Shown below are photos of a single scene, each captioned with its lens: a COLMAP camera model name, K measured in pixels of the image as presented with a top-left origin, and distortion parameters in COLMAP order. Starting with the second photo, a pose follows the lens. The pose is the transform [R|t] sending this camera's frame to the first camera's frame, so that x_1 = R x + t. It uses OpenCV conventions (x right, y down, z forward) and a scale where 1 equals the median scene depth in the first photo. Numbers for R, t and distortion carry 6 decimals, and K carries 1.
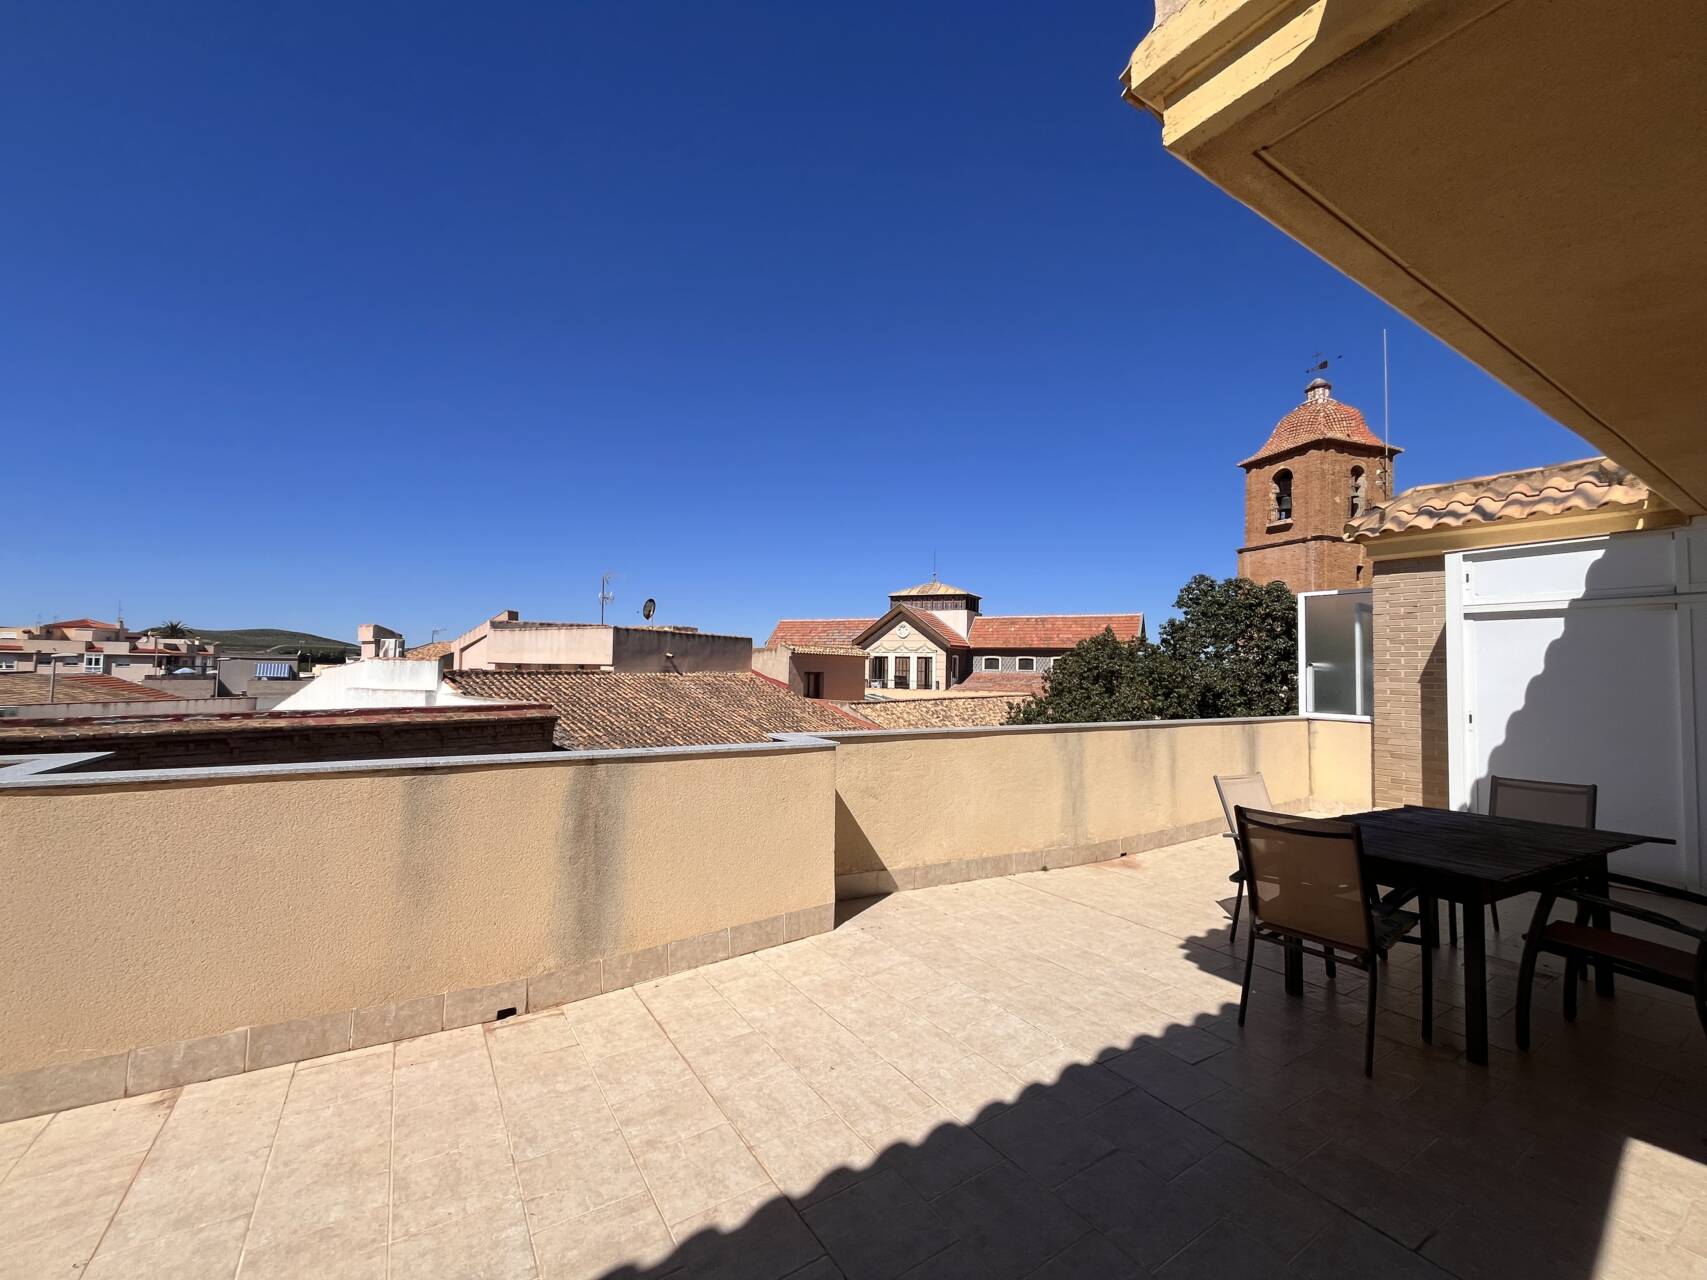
lens RADIAL K [[687.1, 0, 843.3], [0, 687.1, 643.2], [0, 0, 1]] dist [-0.002881, -0.000034]
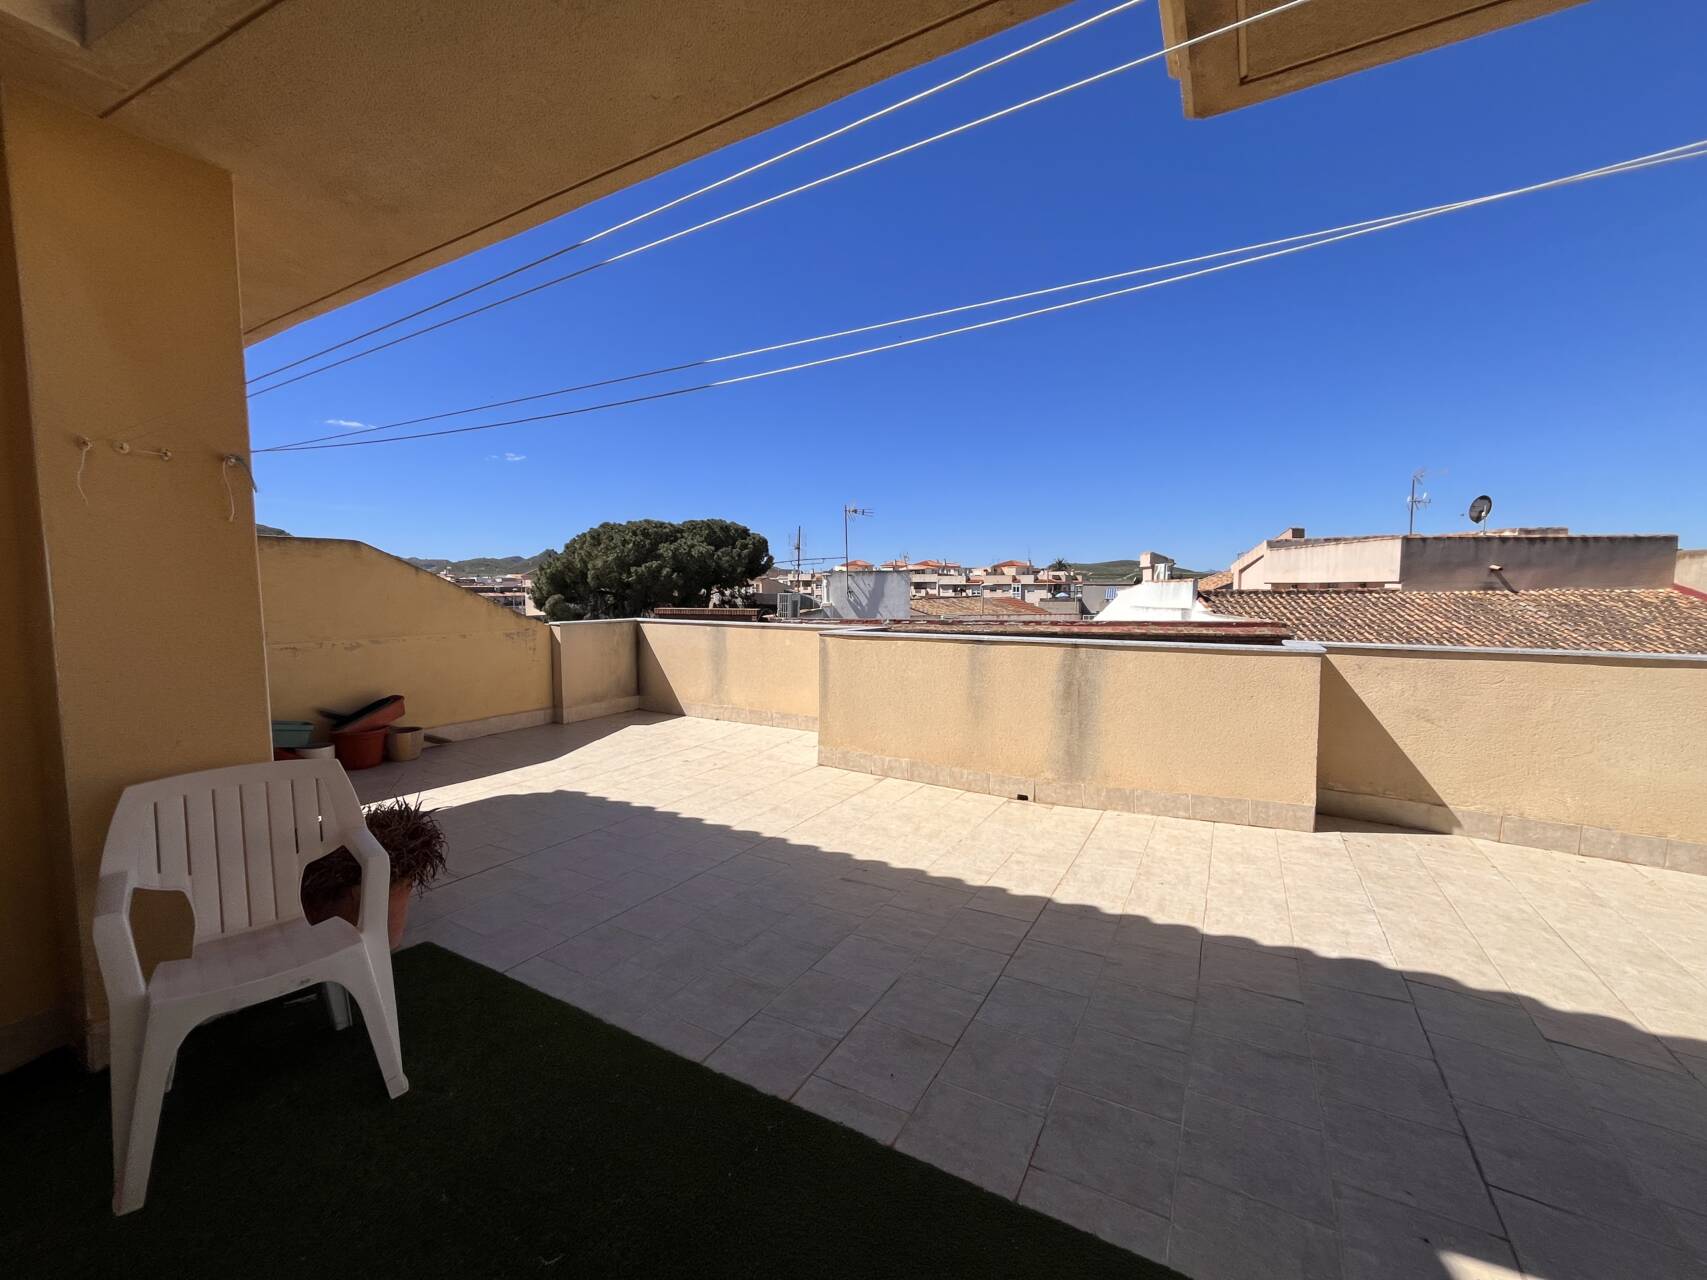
lens RADIAL K [[687.1, 0, 843.0], [0, 687.1, 641.2], [0, 0, 1]] dist [-0.002881, -0.000034]
pose [[0.465010, 0.051095, -0.883830, 0.117704], [0.045509, 0.995634, 0.081502, 0.004776], [0.884135, -0.078122, 0.460654, -0.012639]]
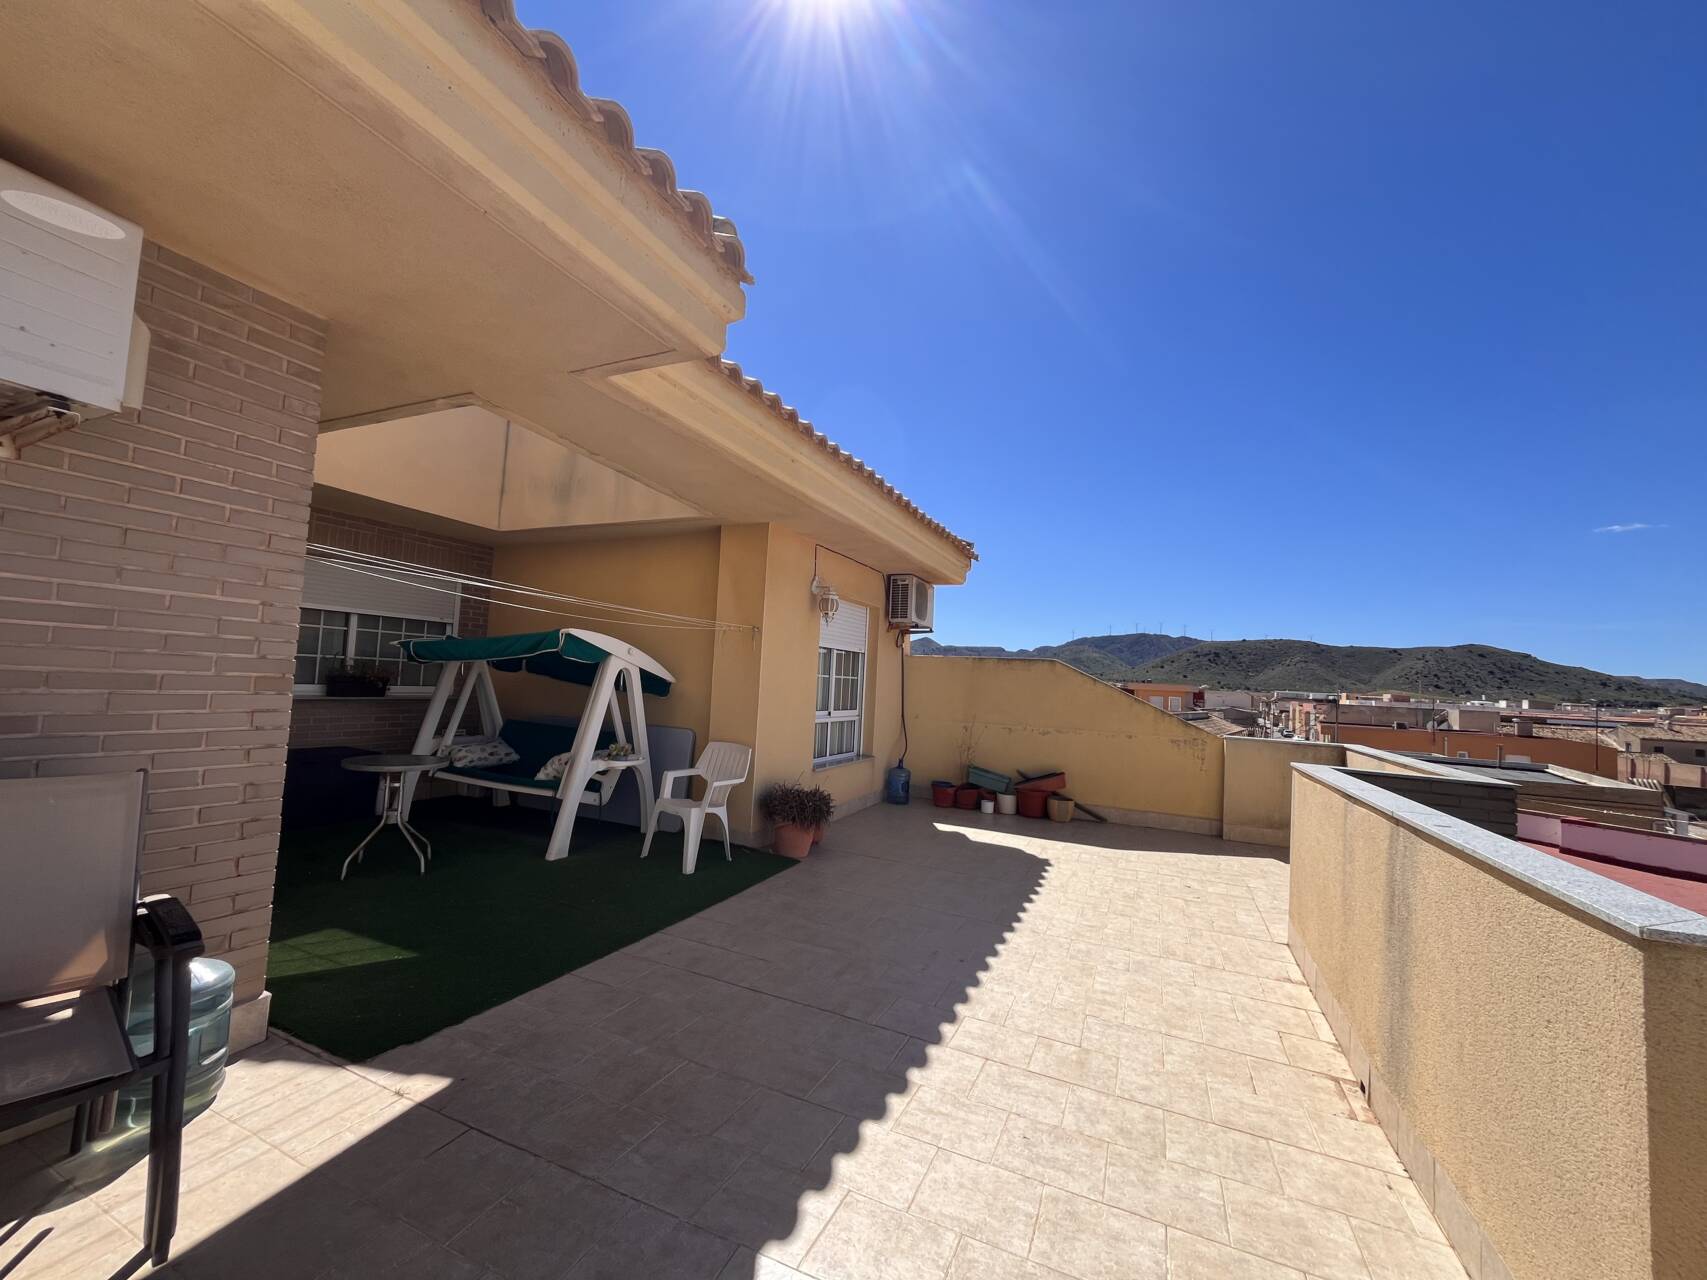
lens RADIAL K [[687.1, 0, 842.6], [0, 687.1, 643.0], [0, 0, 1]] dist [-0.002881, -0.000034]
pose [[-0.830937, -0.091959, -0.548714, 0.100219], [-0.044390, 0.994060, -0.099374, 0.014507], [0.554593, -0.058216, -0.830083, 0.231985]]
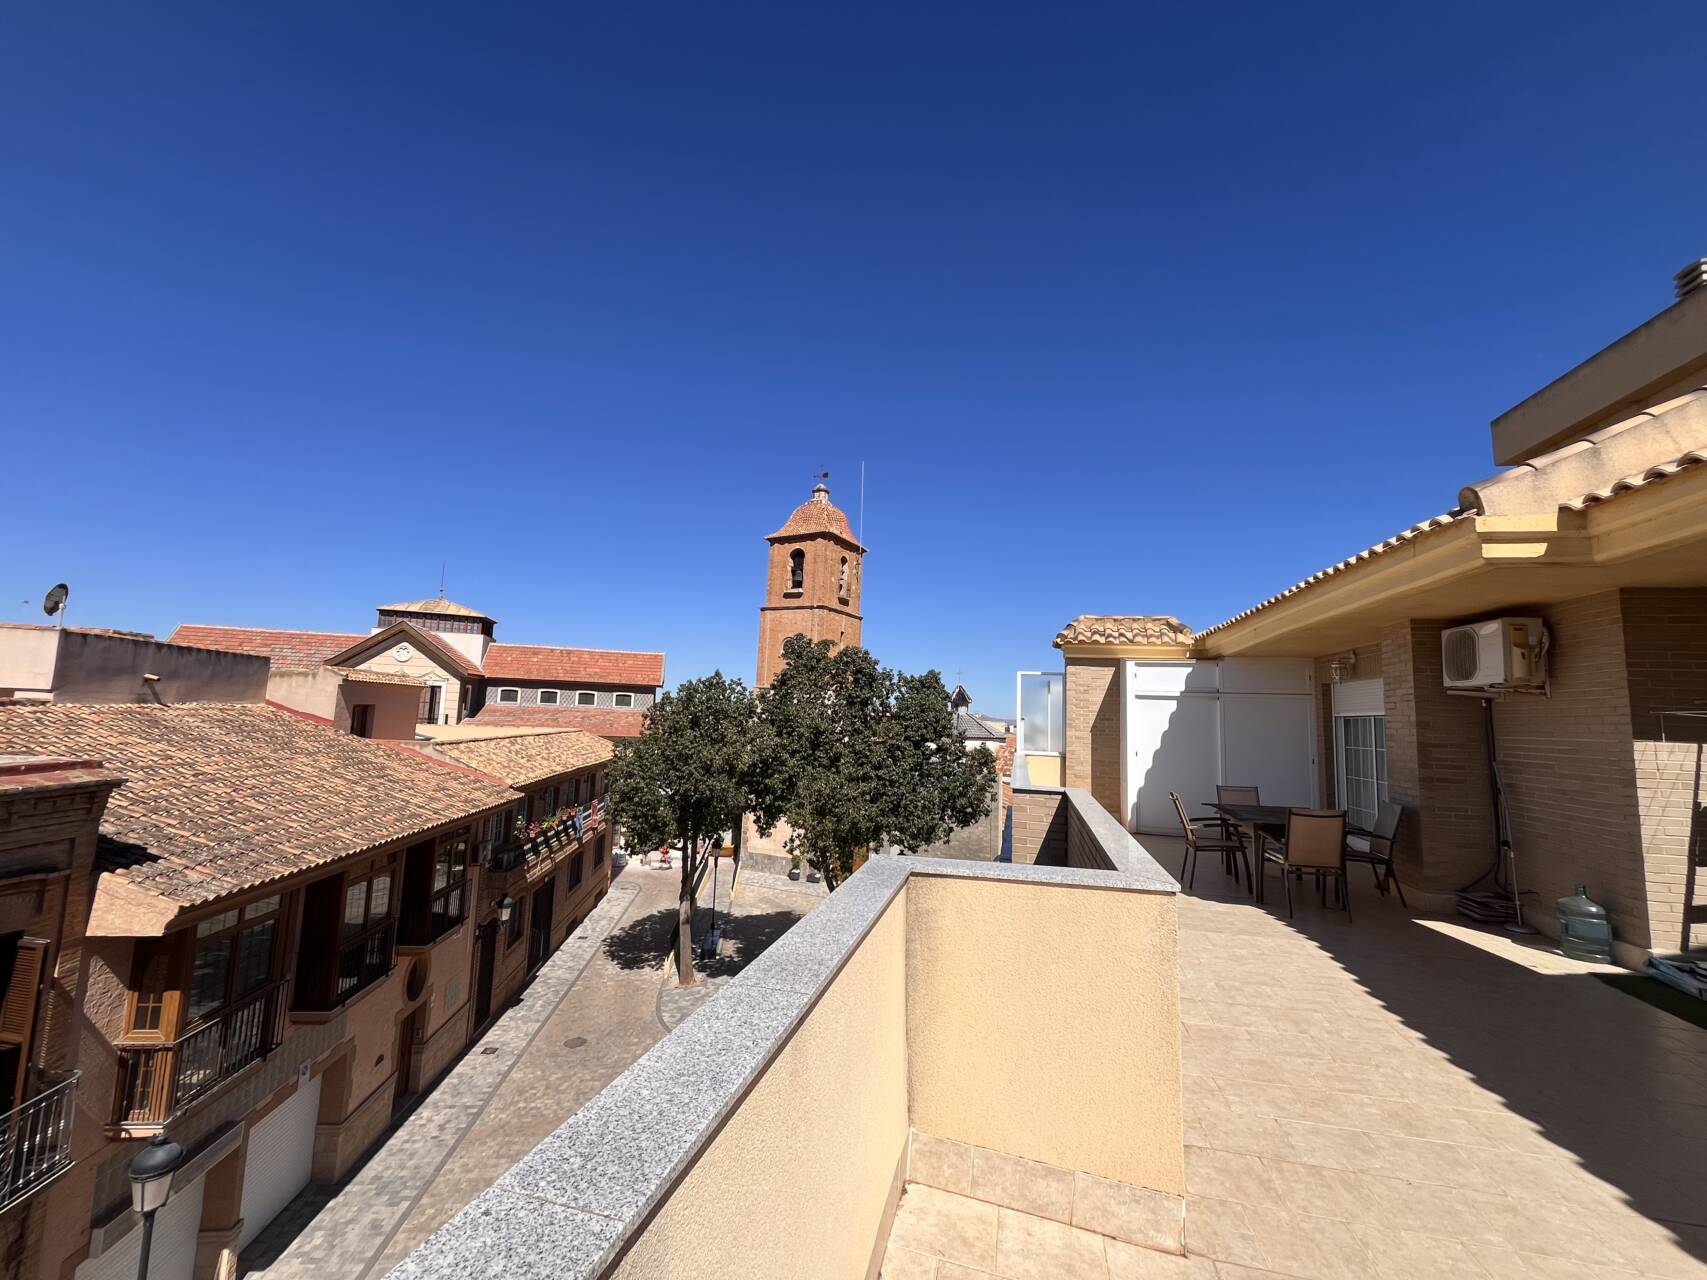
lens RADIAL K [[687.1, 0, 842.7], [0, 687.1, 641.9], [0, 0, 1]] dist [-0.002881, -0.000034]
pose [[0.723623, 0.082679, 0.685225, -0.291954], [-0.050264, 0.996476, -0.067153, -0.007394], [-0.688362, 0.014151, 0.725229, 0.071320]]
